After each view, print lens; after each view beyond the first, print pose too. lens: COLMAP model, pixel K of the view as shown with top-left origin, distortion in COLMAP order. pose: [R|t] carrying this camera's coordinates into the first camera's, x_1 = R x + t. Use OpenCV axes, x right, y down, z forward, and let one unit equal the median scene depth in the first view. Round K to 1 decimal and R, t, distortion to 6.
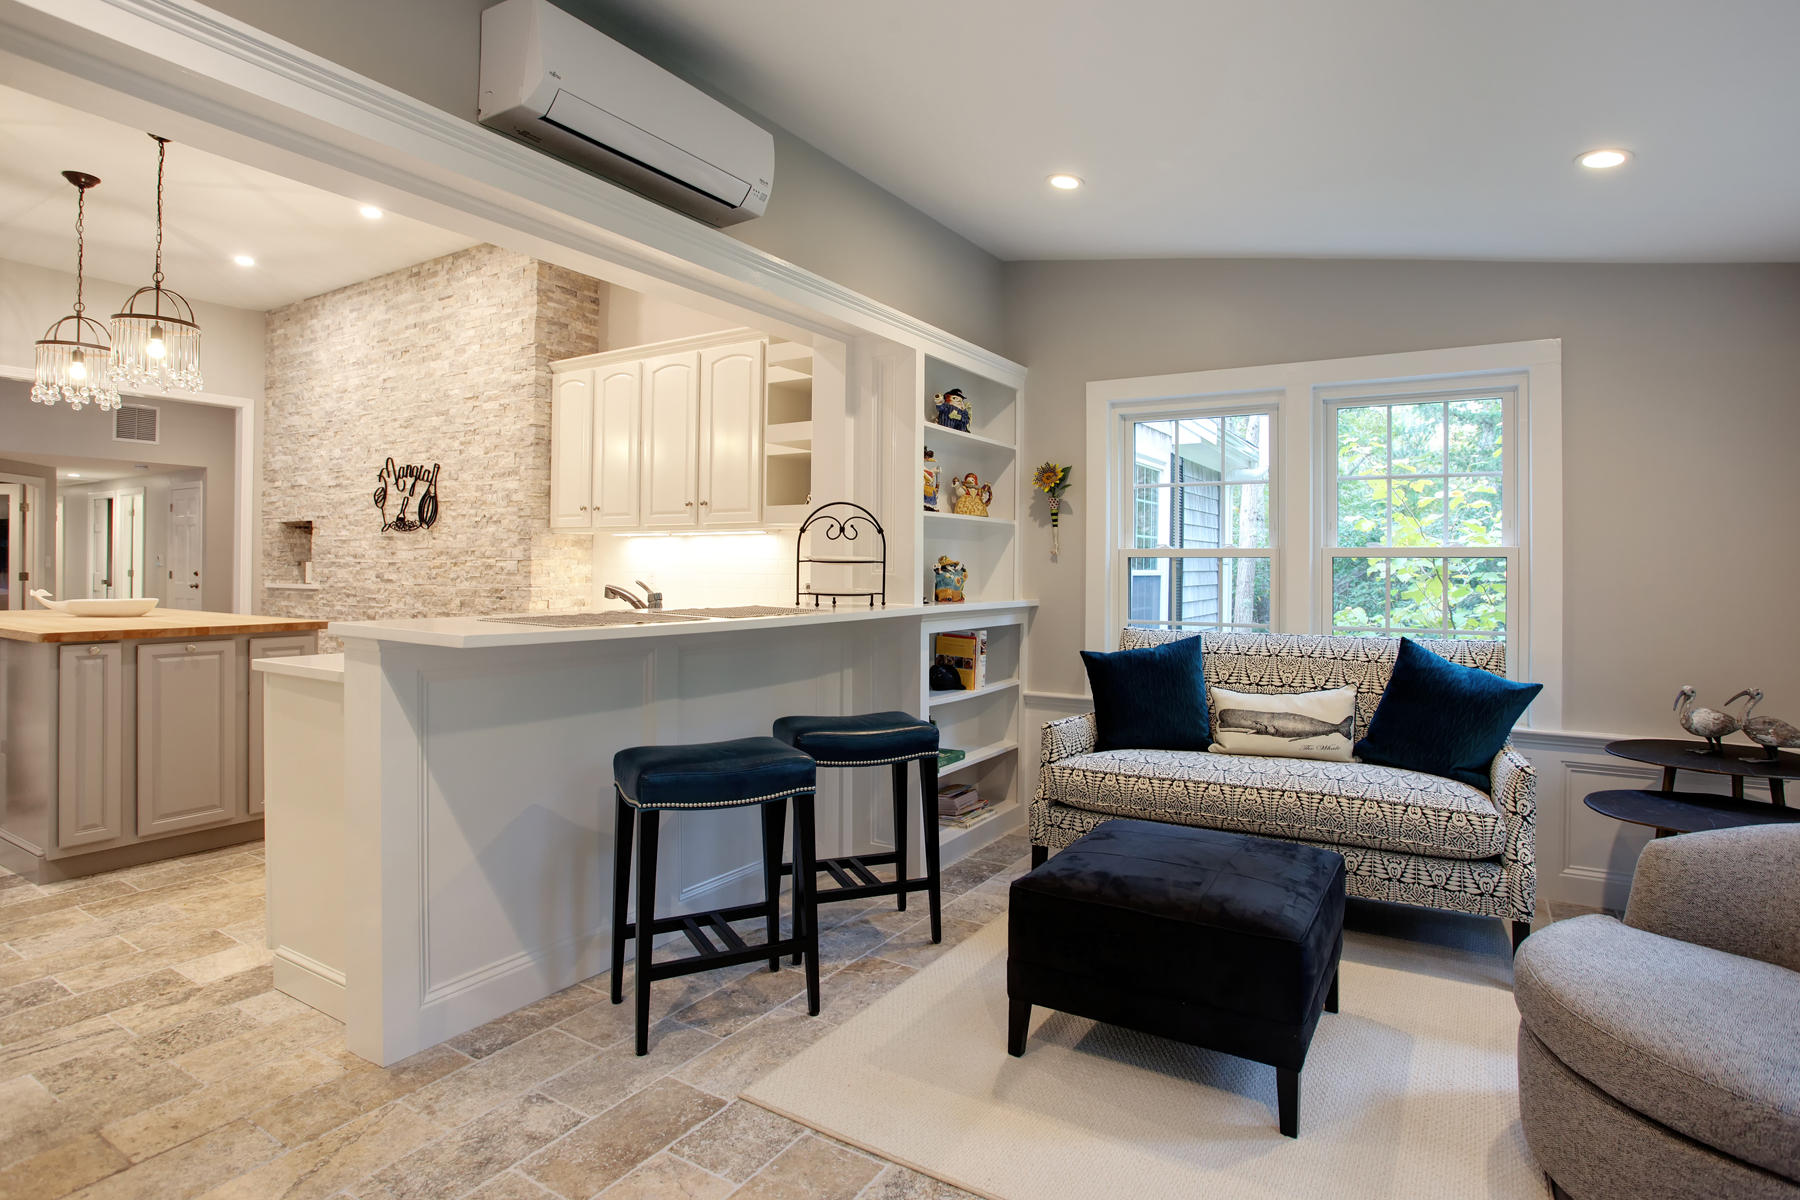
lens RADIAL K [[937.7, 0, 897.4], [0, 937.7, 551.3], [0, 0, 1]] dist [-0.001691, 0.000516]
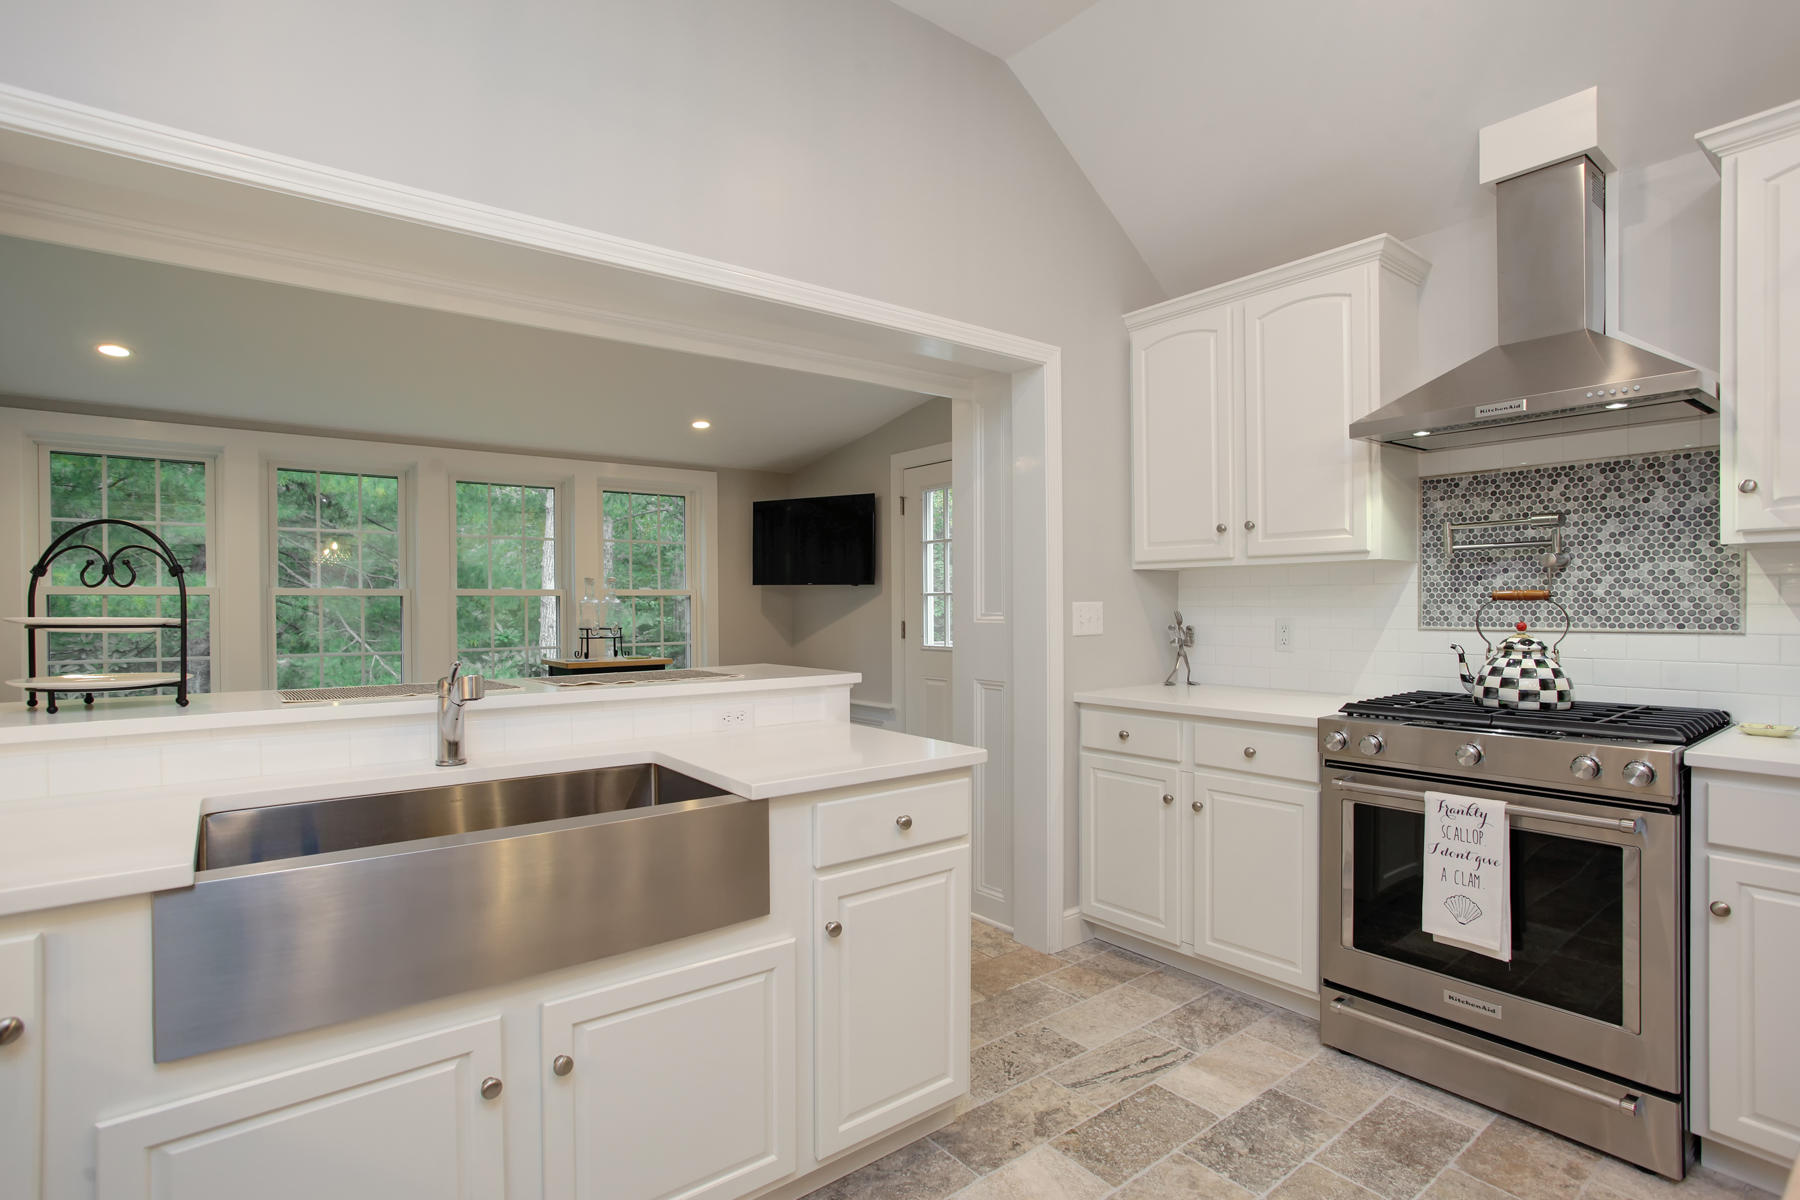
lens RADIAL K [[878.8, 0, 906.4], [0, 878.8, 628.9], [0, 0, 1]] dist [0.001202, 0.000323]
pose [[-0.948724, -0.012919, 0.315842, -0.409336], [-0.007368, 0.999797, 0.018762, -0.001379], [-0.316020, 0.015473, -0.948626, 0.832679]]
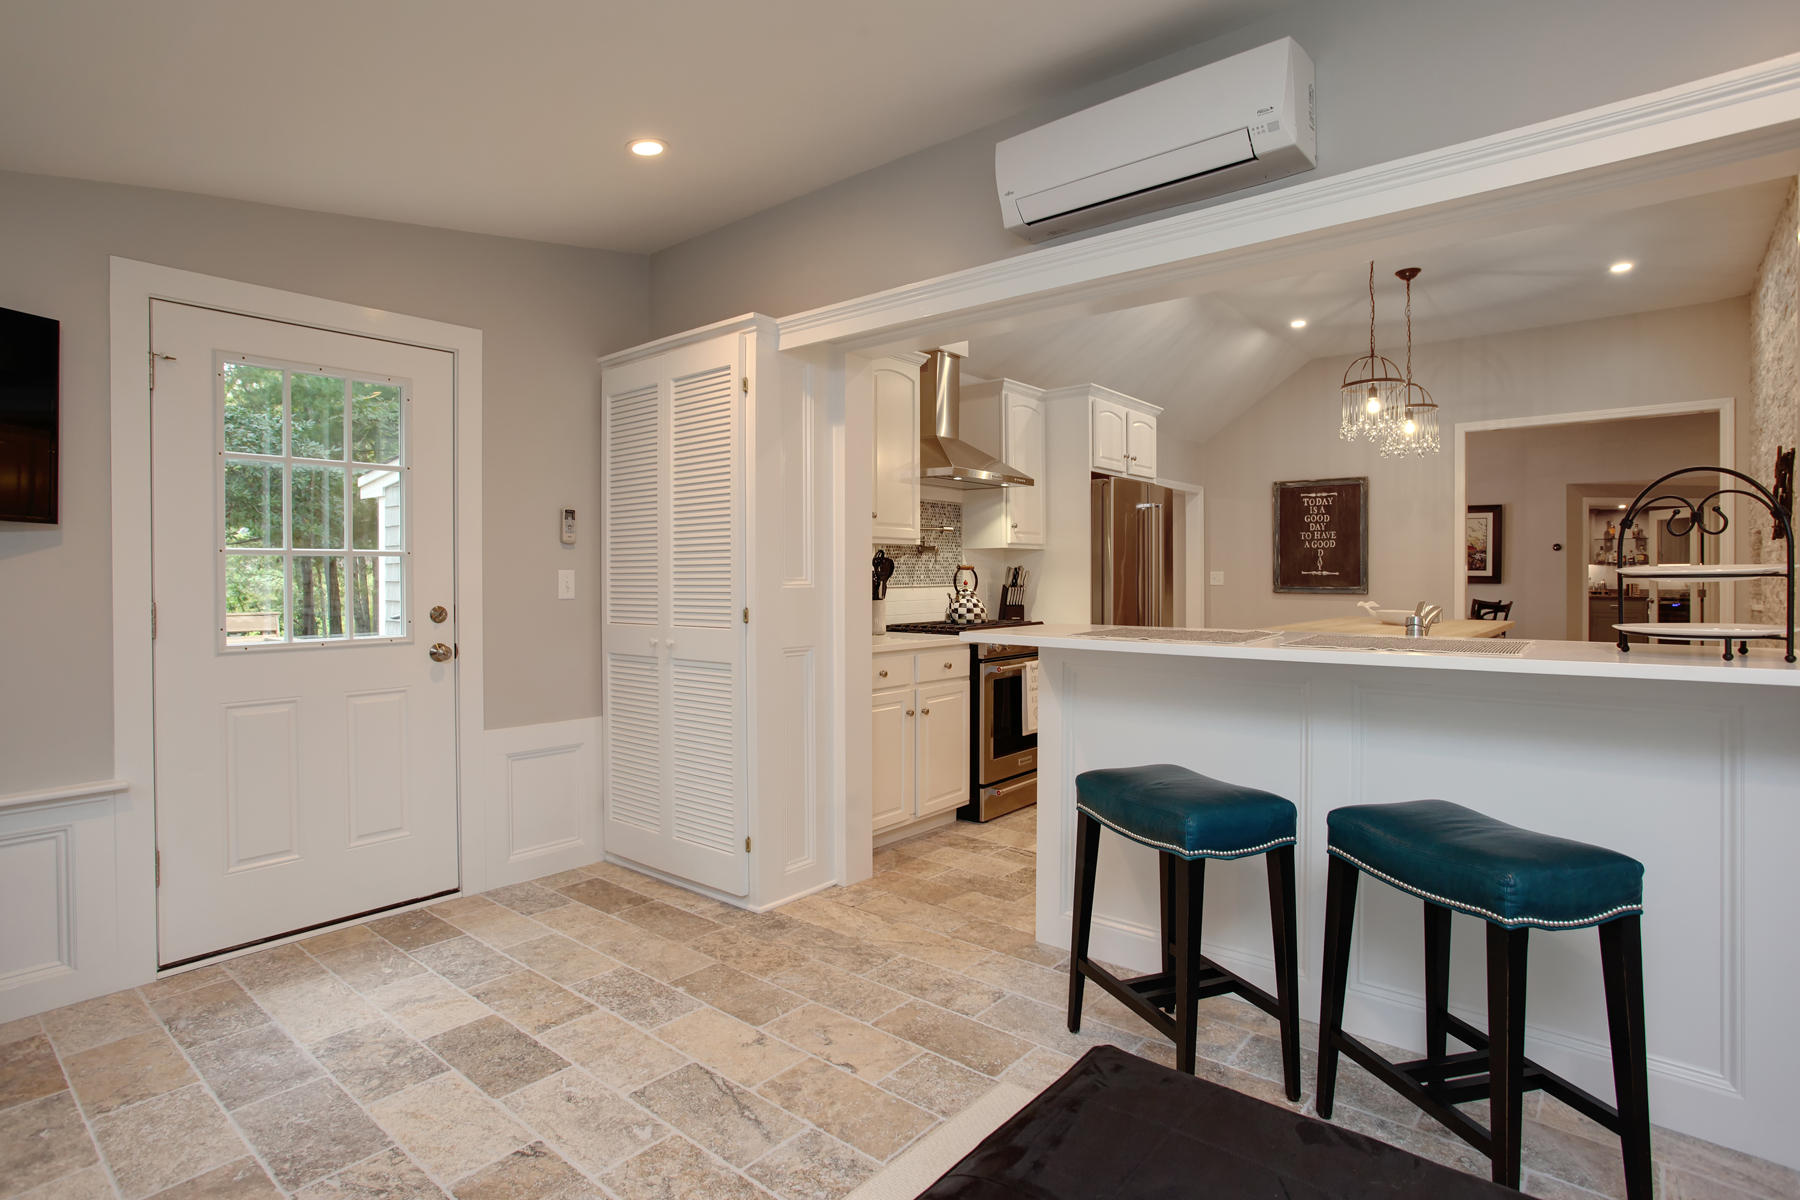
lens RADIAL K [[915.7, 0, 898.5], [0, 915.7, 571.8], [0, 0, 1]] dist [-0.037120, 0.024219]
pose [[-0.132391, -0.013131, -0.991111, 0.331820], [0.018024, 0.999715, -0.015653, 0.005419], [0.991034, -0.019936, -0.132117, 0.388684]]
